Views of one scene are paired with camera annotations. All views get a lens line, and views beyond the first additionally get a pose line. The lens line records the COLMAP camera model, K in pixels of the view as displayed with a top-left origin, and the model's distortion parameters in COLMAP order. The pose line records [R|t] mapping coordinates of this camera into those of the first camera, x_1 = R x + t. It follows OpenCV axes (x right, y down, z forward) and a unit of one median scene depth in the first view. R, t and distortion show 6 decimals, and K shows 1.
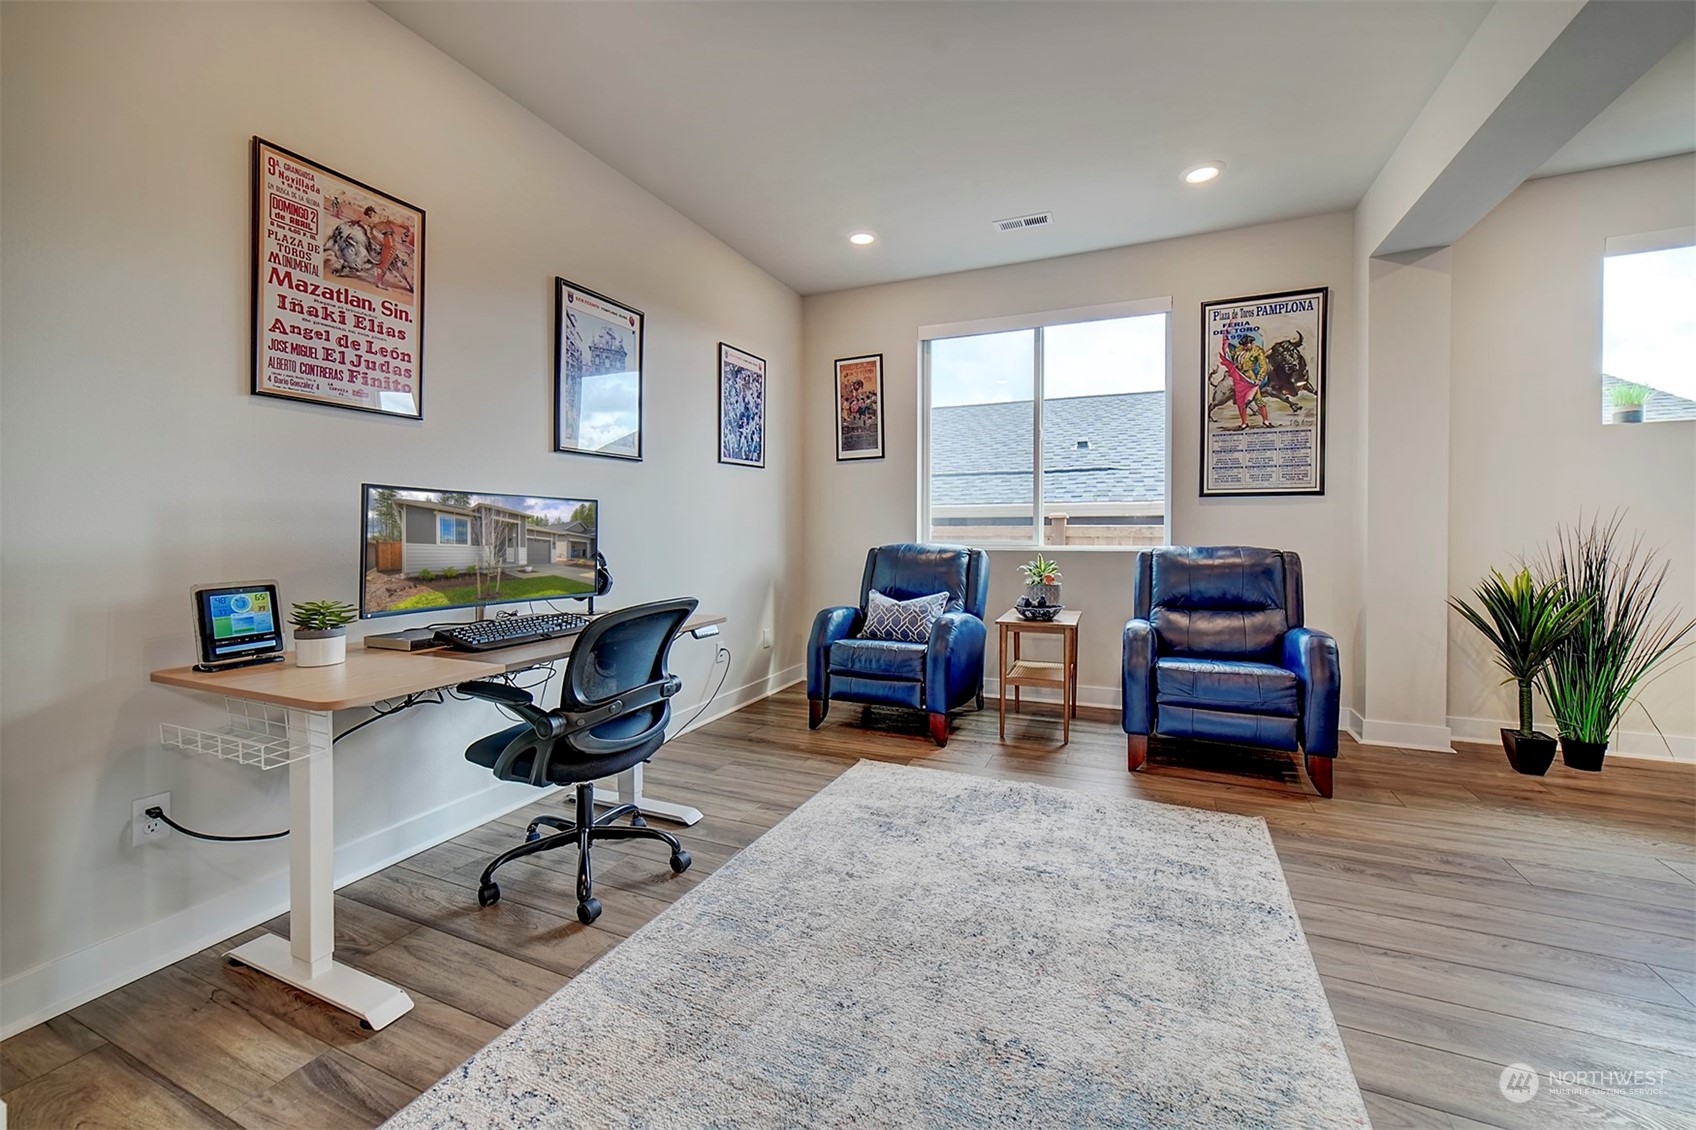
lens RADIAL K [[686.4, 0, 856.1], [0, 686.4, 523.0], [0, 0, 1]] dist [-0.001144, -0.000071]
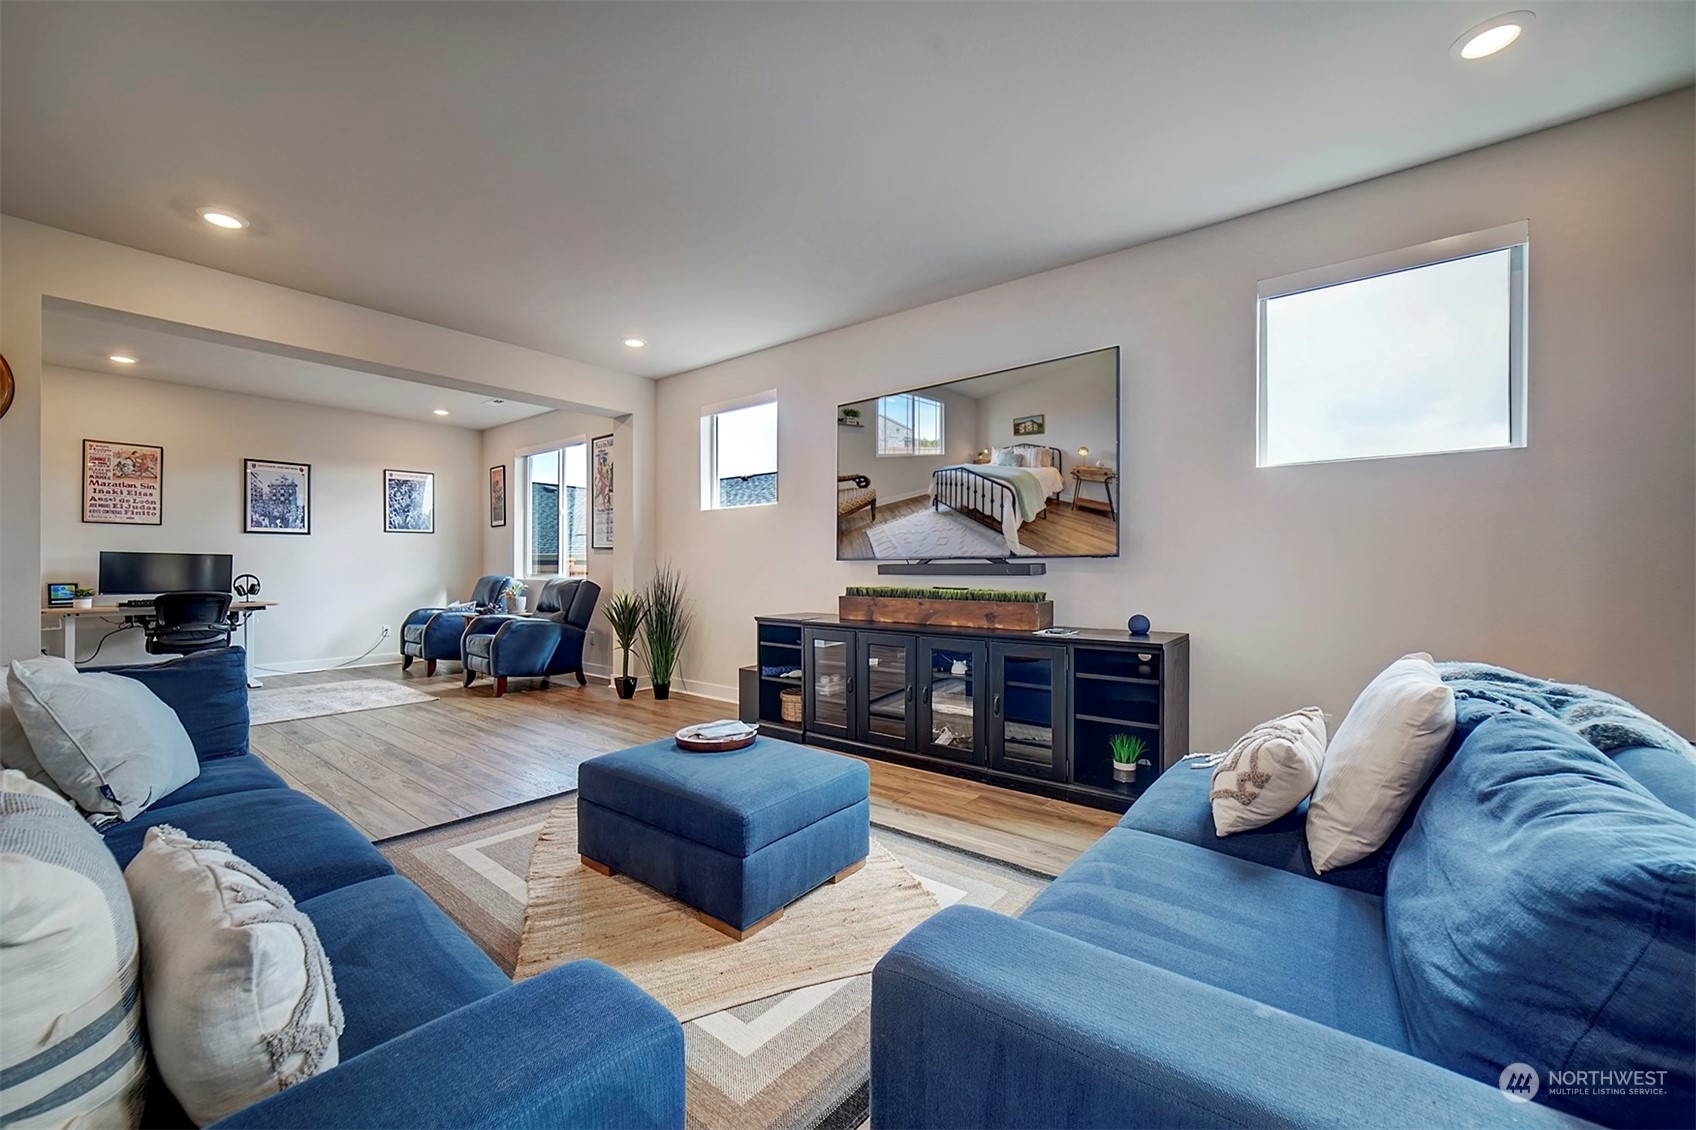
lens RADIAL K [[694.6, 0, 889.6], [0, 694.6, 557.2], [0, 0, 1]] dist [-0.001178, 0.000061]
pose [[0.962773, 0.001589, -0.270305, 1.849593], [-0.001705, 0.999999, -0.000195, -0.018922], [0.270304, 0.000648, 0.962775, -0.548257]]
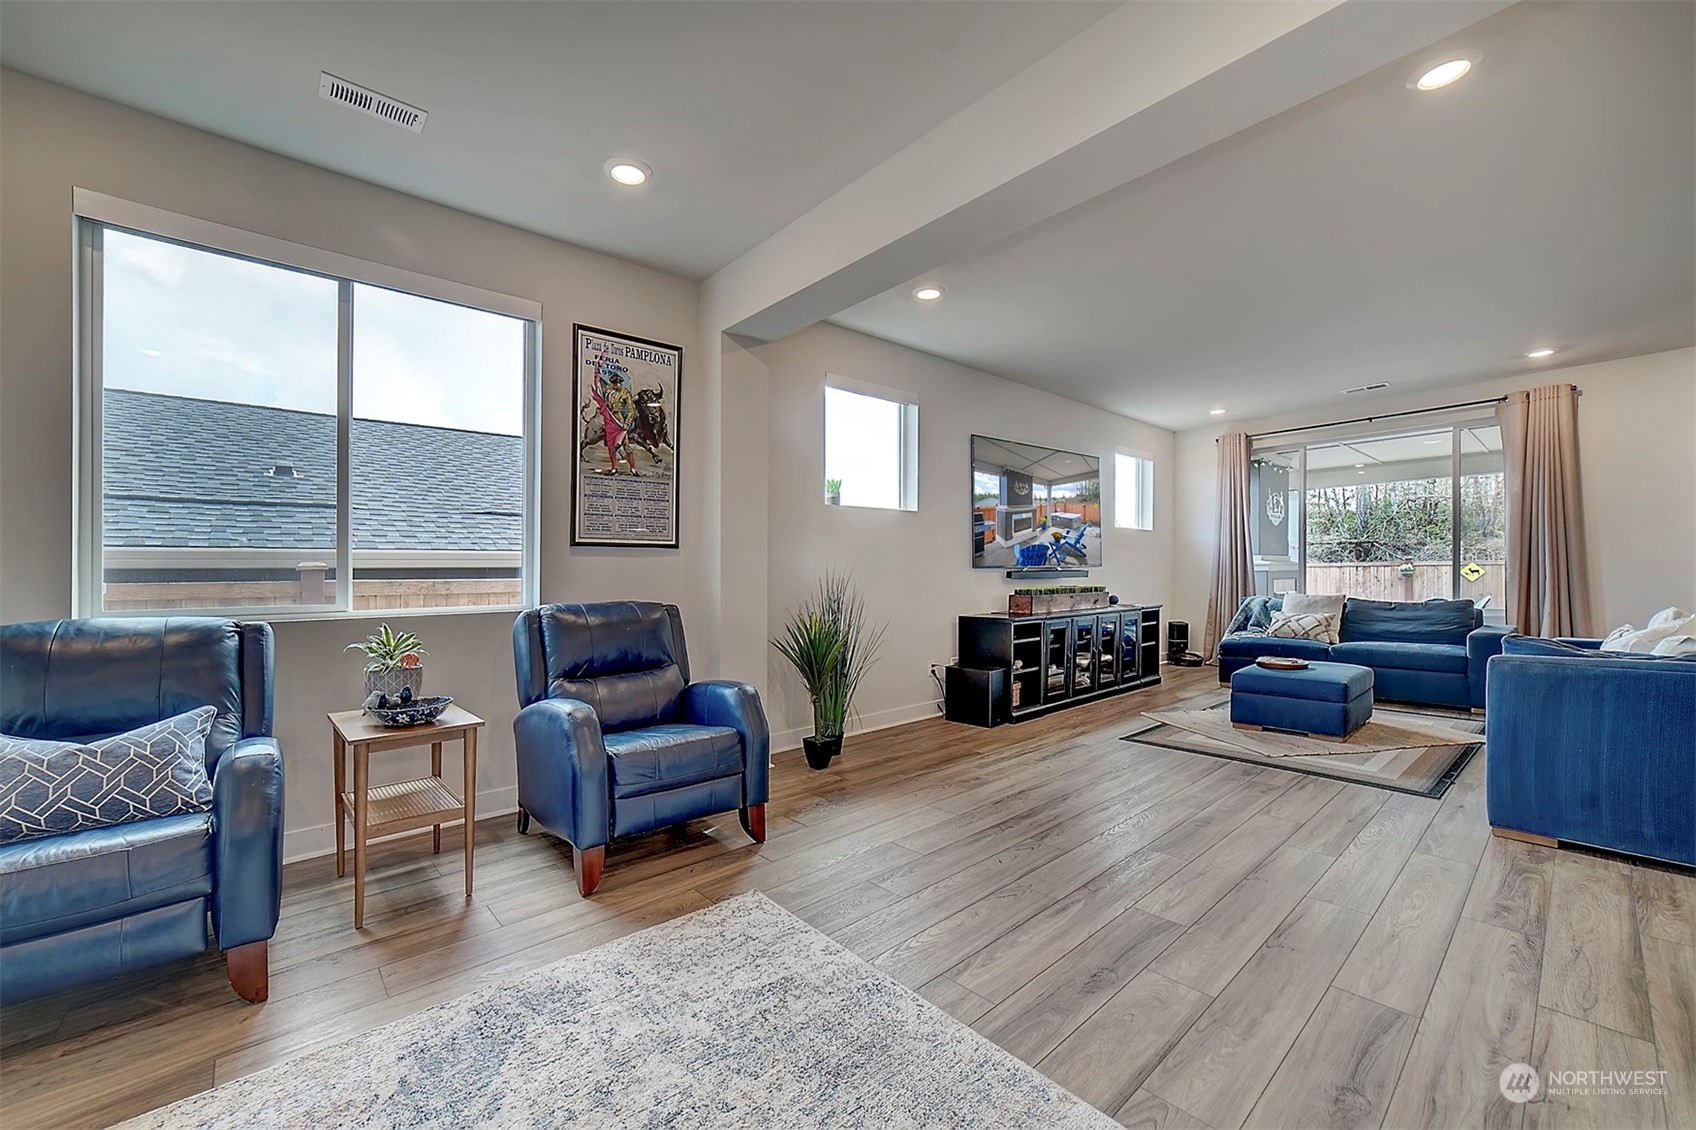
lens RADIAL K [[681.6, 0, 817.5], [0, 681.6, 573.9], [0, 0, 1]] dist [-0.000951, 0.000124]
pose [[0.438124, -0.000379, 0.898914, -0.149521], [0.004502, 0.999988, -0.001773, 0.000548], [-0.898903, 0.004824, 0.438121, 0.369610]]
